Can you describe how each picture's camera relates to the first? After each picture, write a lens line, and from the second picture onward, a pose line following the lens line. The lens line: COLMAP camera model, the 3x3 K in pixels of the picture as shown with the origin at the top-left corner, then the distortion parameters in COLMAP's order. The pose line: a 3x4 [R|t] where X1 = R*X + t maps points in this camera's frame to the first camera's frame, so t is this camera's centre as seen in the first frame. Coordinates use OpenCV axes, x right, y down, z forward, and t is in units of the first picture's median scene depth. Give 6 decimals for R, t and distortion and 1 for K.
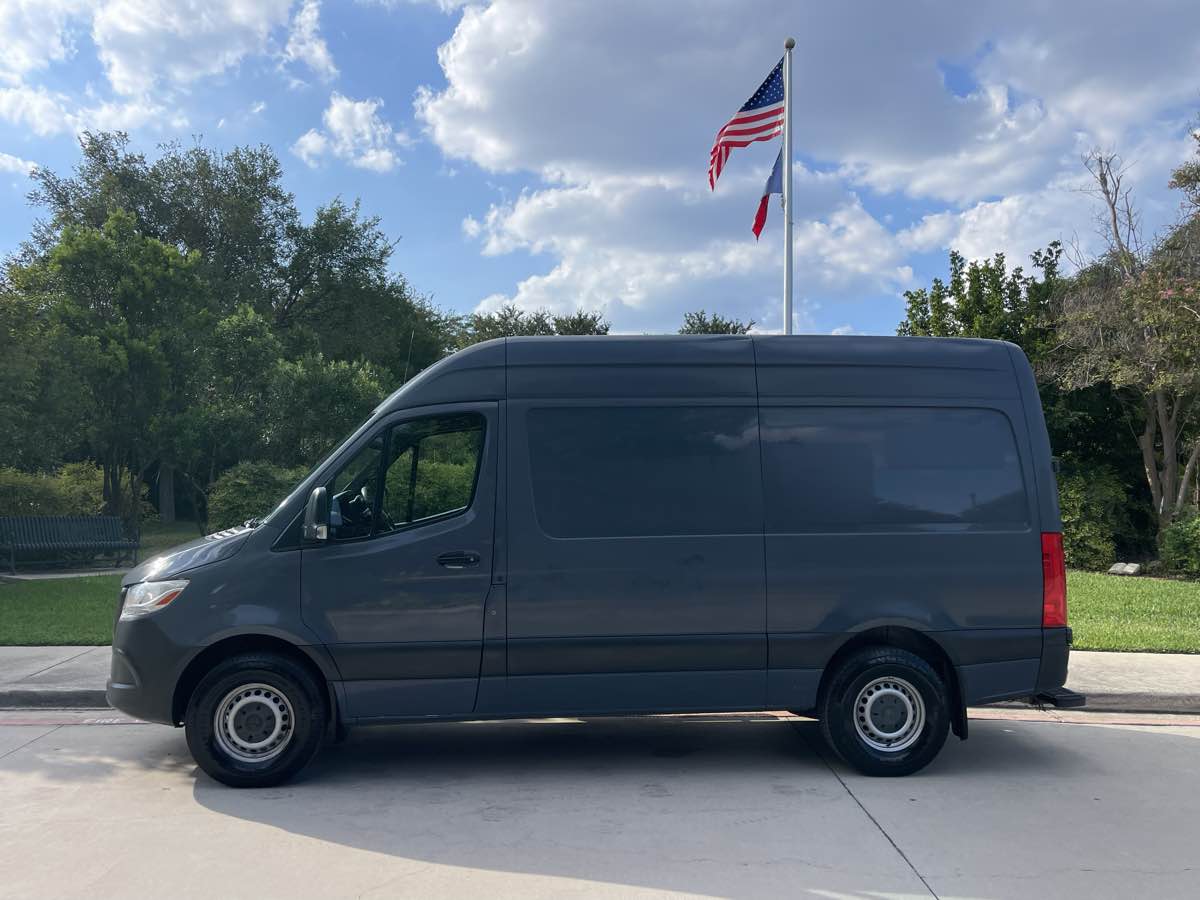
lens RADIAL K [[937.7, 0, 600.0], [0, 937.7, 450.0], [0, 0, 1]] dist [0.067451, -0.061720]
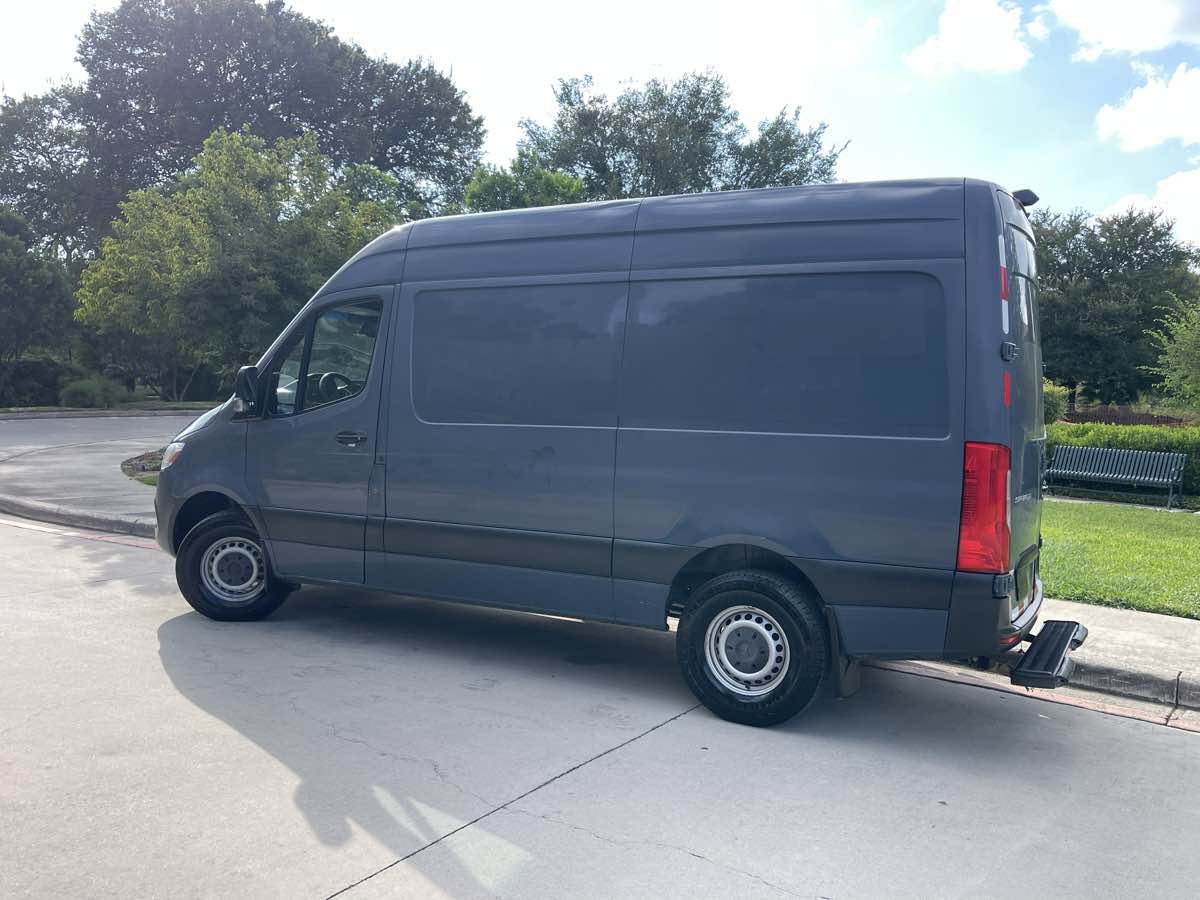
lens RADIAL K [[1001.3, 0, 600.0], [0, 1001.3, 450.0], [0, 0, 1]] dist [0.004381, -0.000009]
pose [[0.837463, 0.049696, -0.544230, 0.664600], [-0.013986, 0.997480, 0.069562, 0.045847], [0.546315, -0.050644, 0.836047, 0.210398]]
